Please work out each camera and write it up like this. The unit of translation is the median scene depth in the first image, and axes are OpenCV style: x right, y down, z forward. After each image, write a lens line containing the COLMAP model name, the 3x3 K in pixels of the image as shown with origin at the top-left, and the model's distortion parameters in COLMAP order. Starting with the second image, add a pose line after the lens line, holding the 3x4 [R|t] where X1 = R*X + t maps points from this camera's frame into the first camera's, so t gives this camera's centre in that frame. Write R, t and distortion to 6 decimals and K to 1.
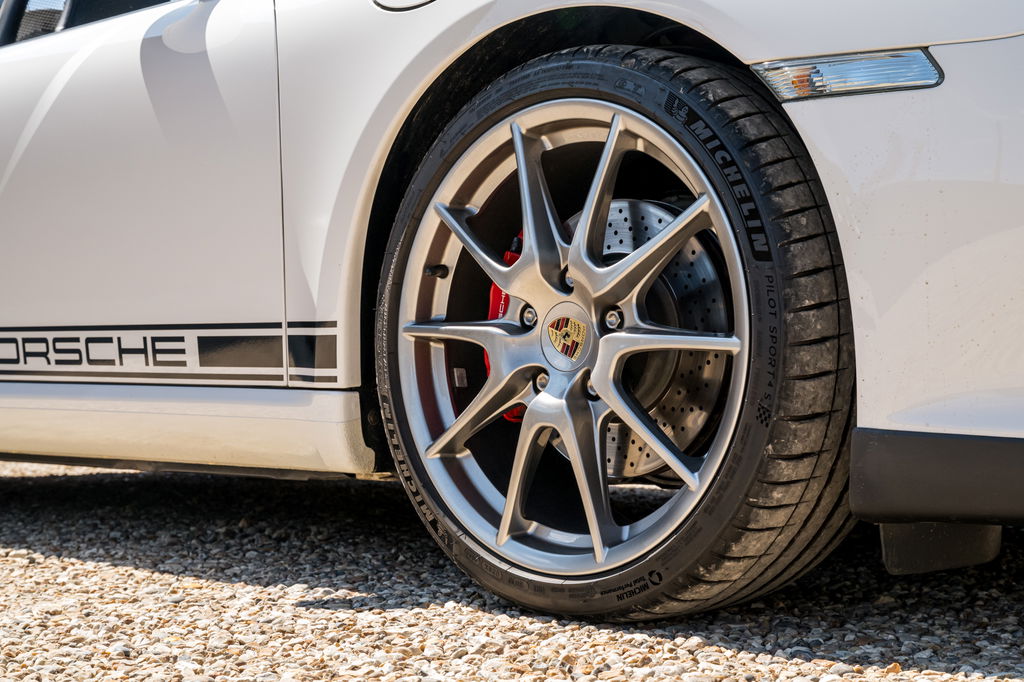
lens RADIAL K [[1621.8, 0, 514.1], [0, 1621.8, 341.7], [0, 0, 1]] dist [-0.049804, 0.000000]
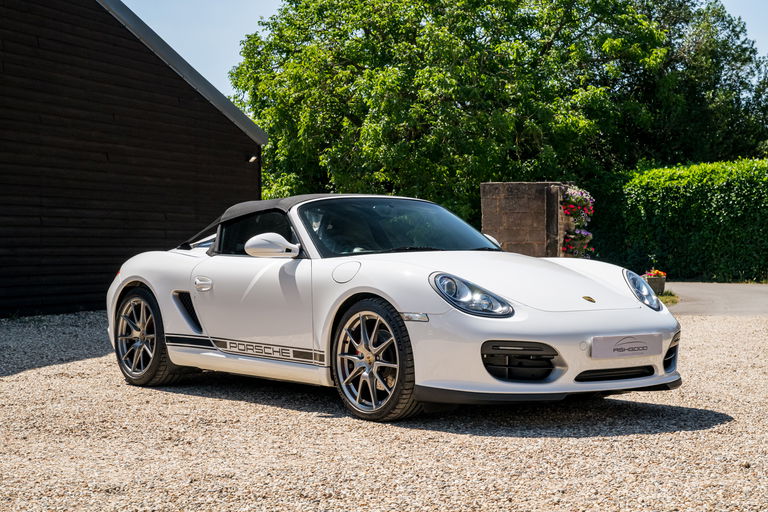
lens RADIAL K [[1365.5, 0, 383.2], [0, 1365.5, 255.3], [0, 0, 1]] dist [0.024075, 0.000000]
pose [[0.991273, 0.011042, -0.131363, 0.567825], [-0.007444, 0.999585, 0.027845, -0.404393], [0.131615, -0.026624, 0.990943, -2.809705]]
